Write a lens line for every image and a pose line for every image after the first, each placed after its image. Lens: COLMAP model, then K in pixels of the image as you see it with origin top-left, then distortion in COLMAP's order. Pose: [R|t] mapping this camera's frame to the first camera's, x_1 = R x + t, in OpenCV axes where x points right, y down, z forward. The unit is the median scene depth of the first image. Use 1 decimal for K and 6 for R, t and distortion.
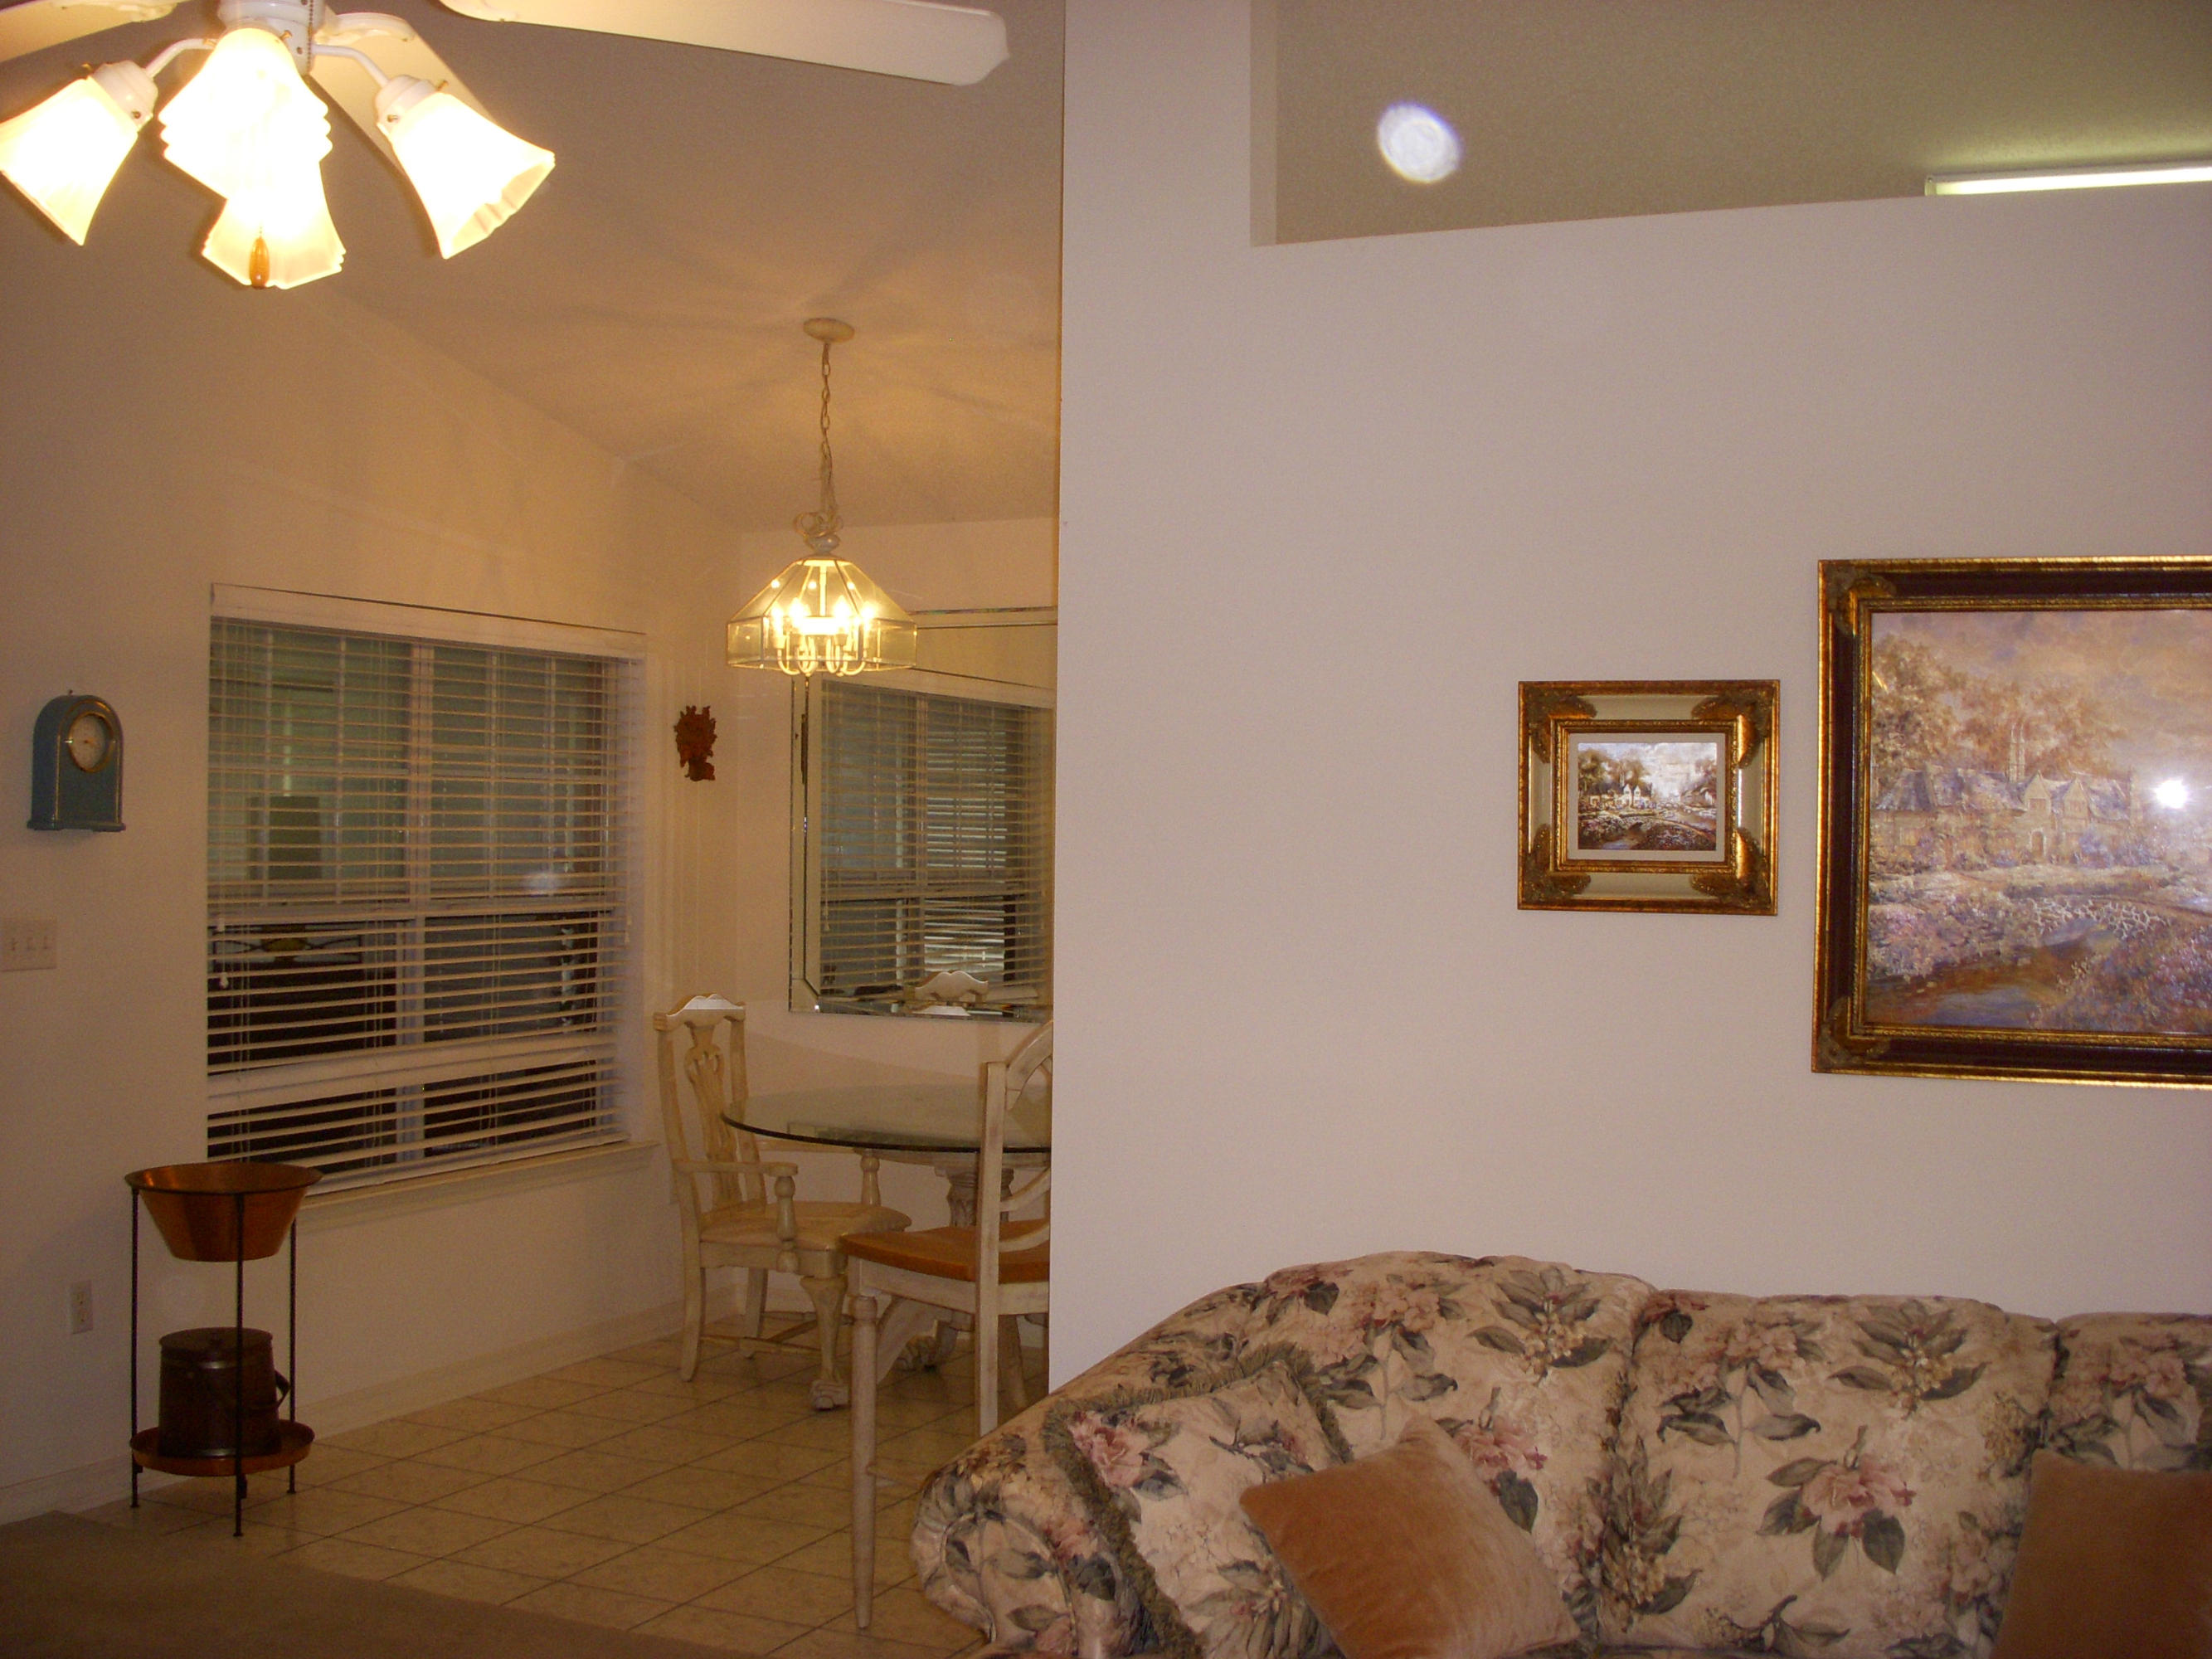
lens RADIAL K [[2517.5, 0, 1098.7], [0, 2517.5, 827.2], [0, 0, 1]] dist [-0.251703, 0.230234]
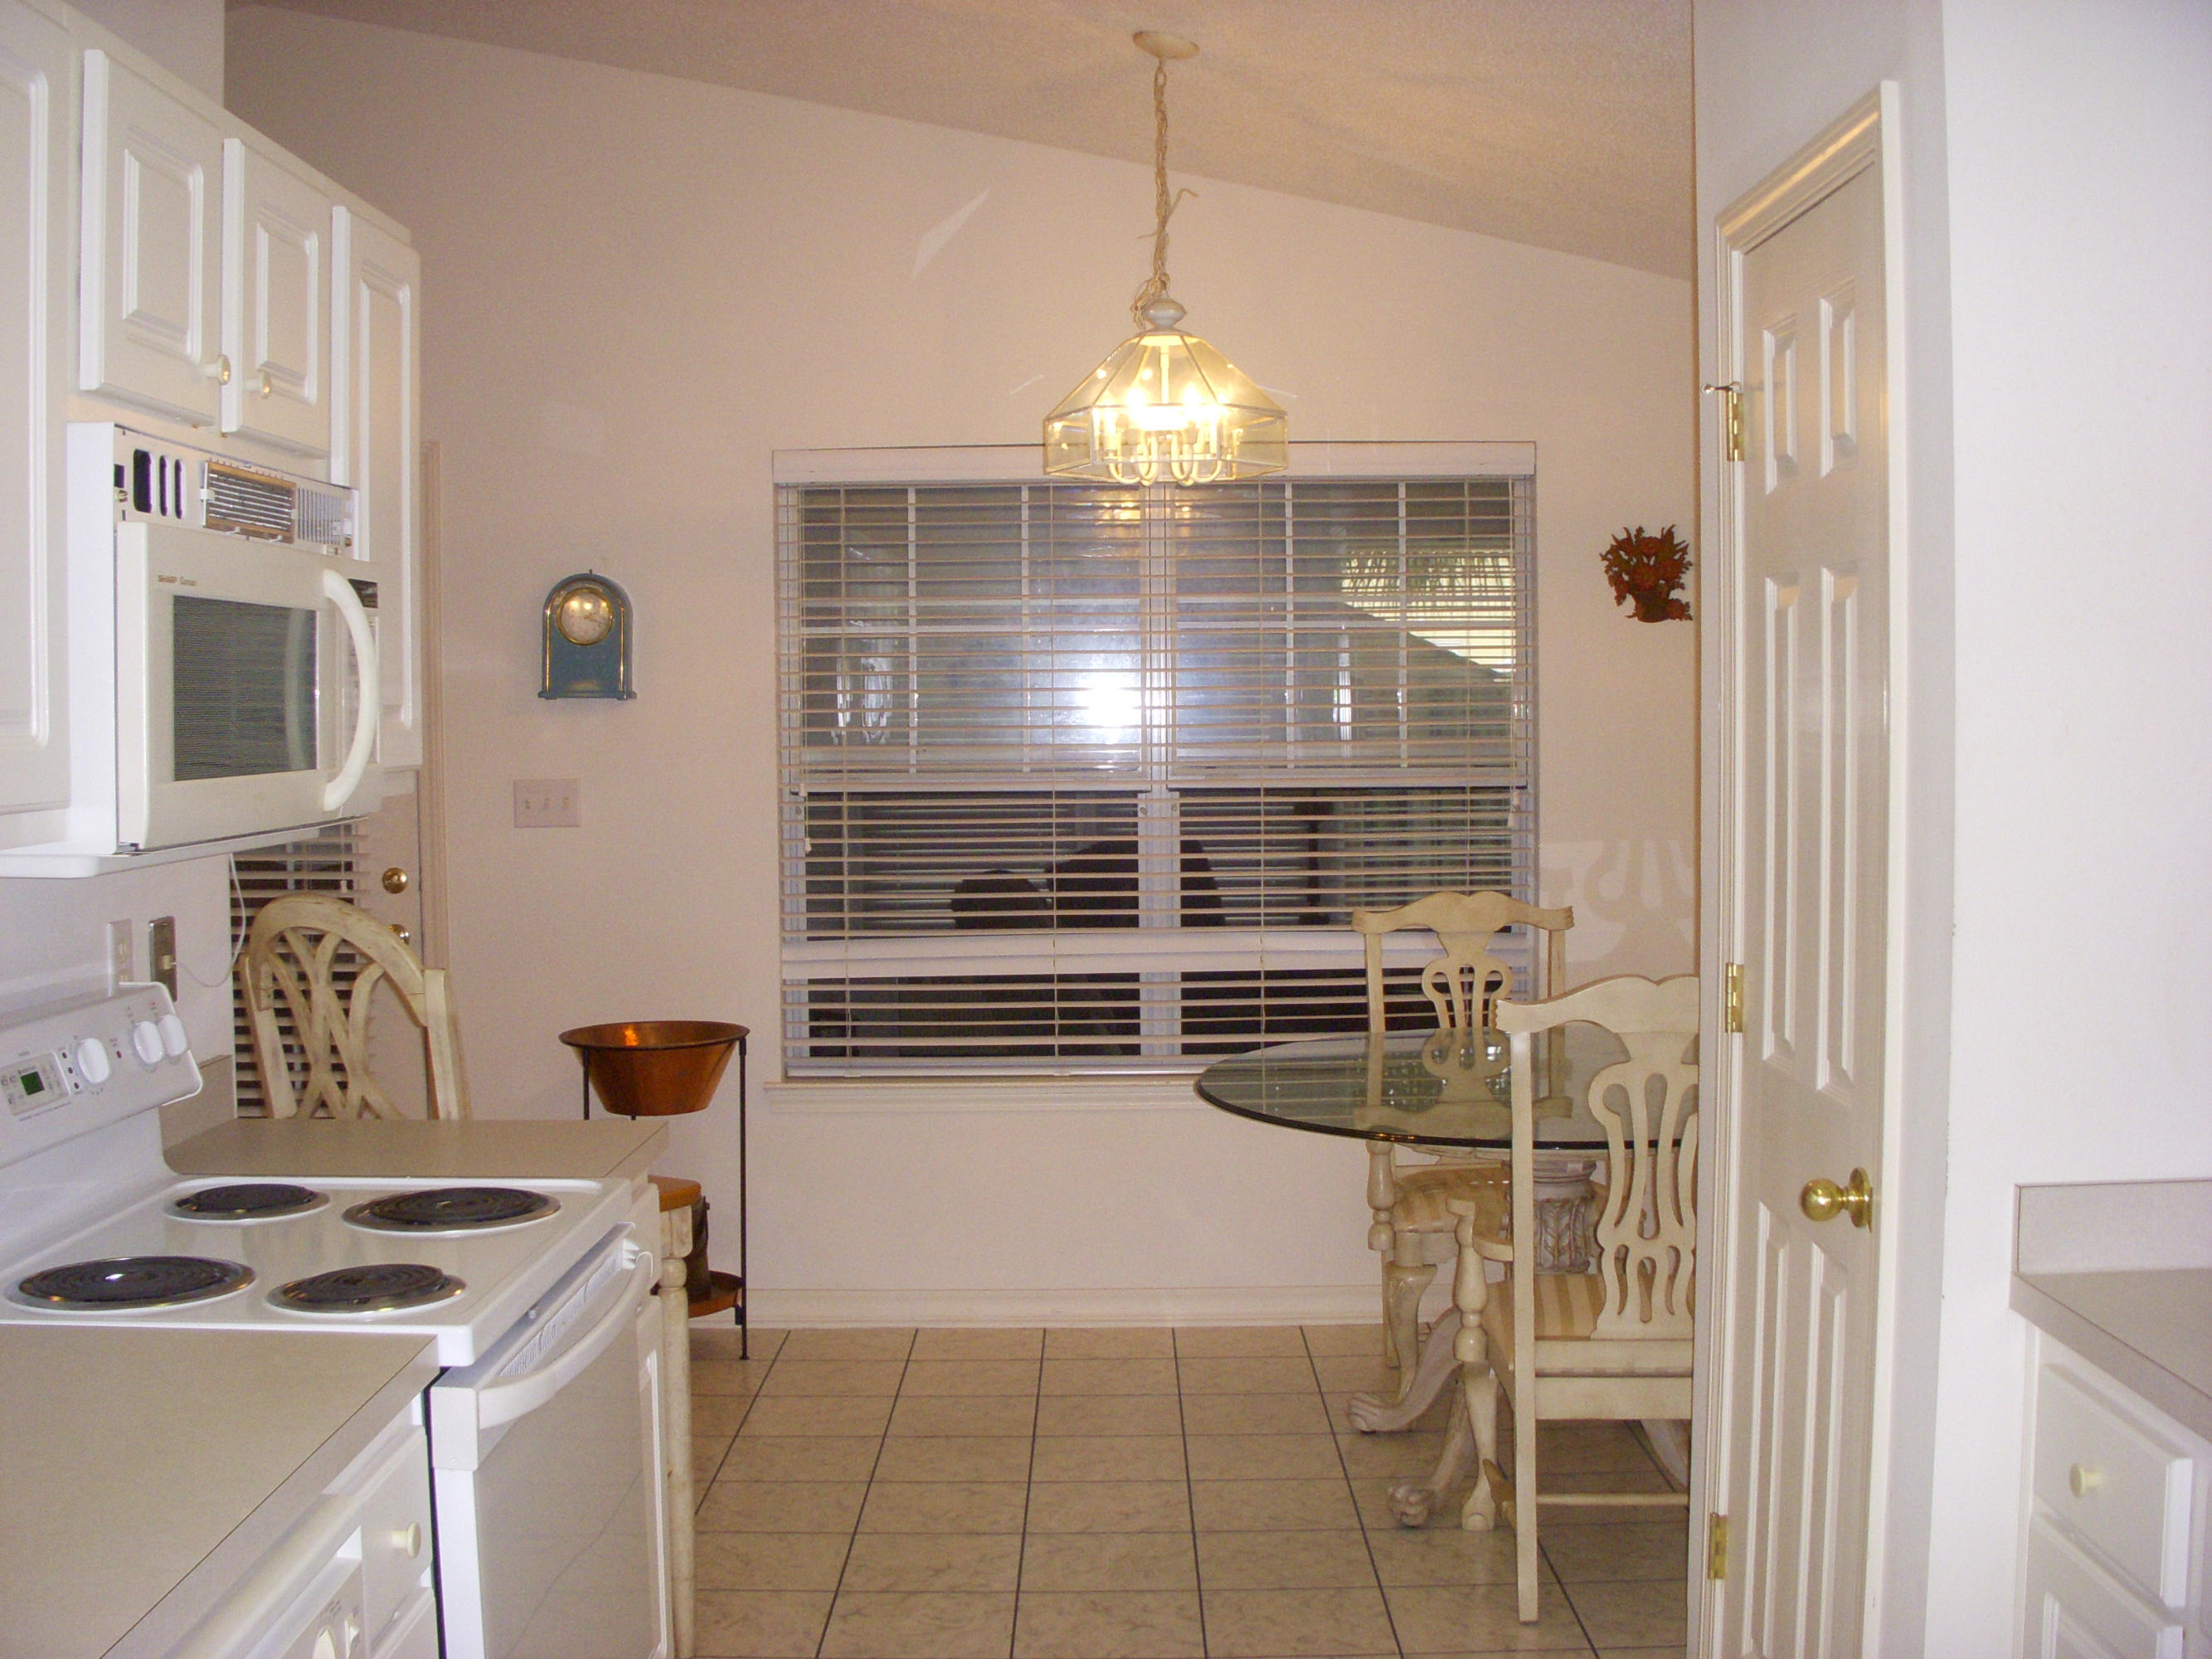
lens RADIAL K [[2517.5, 0, 1098.7], [0, 2517.5, 827.2], [0, 0, 1]] dist [-0.251703, 0.230234]
pose [[0.450030, 0.027627, -0.892586, 0.585345], [0.013338, 0.999202, 0.037653, 0.017946], [0.892914, -0.028850, 0.449303, 0.621870]]
